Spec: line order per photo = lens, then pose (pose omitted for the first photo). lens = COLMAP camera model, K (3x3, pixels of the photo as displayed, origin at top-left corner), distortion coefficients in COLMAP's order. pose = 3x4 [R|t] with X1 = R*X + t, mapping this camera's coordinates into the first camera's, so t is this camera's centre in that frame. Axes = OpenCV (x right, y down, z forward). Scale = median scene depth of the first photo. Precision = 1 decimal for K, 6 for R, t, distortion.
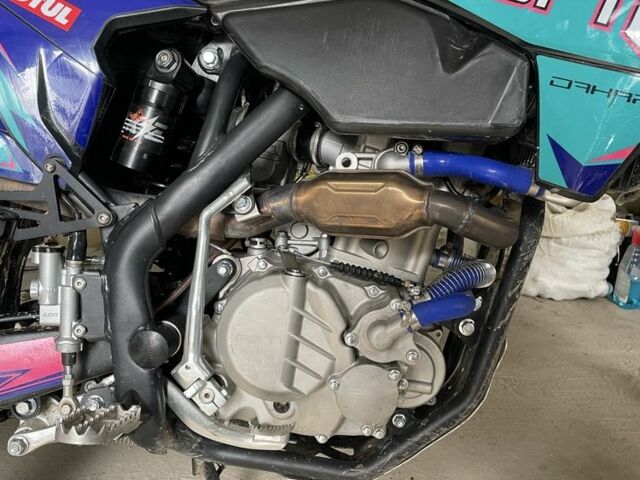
lens RADIAL K [[577.0, 0, 320.0], [0, 577.0, 240.0], [0, 0, 1]] dist [-0.002505, -0.005037]
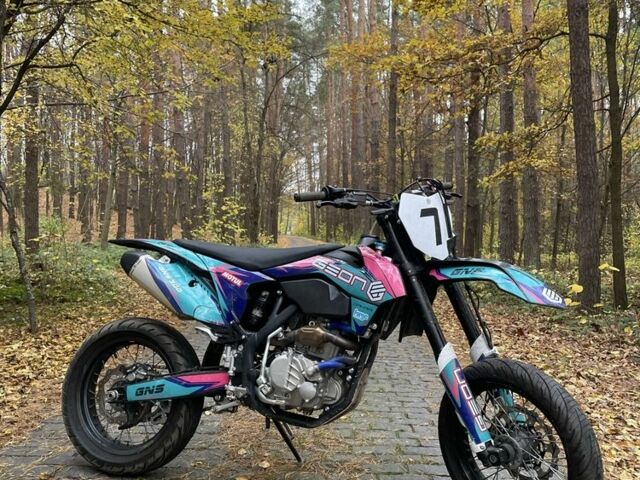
lens RADIAL K [[577.0, 0, 320.0], [0, 577.0, 240.0], [0, 0, 1]] dist [-0.002505, -0.005037]
pose [[0.959357, -0.014657, -0.281813, 1.119943], [-0.060763, 0.964496, -0.257013, 0.276602], [0.275575, 0.263692, 0.924405, -2.388215]]
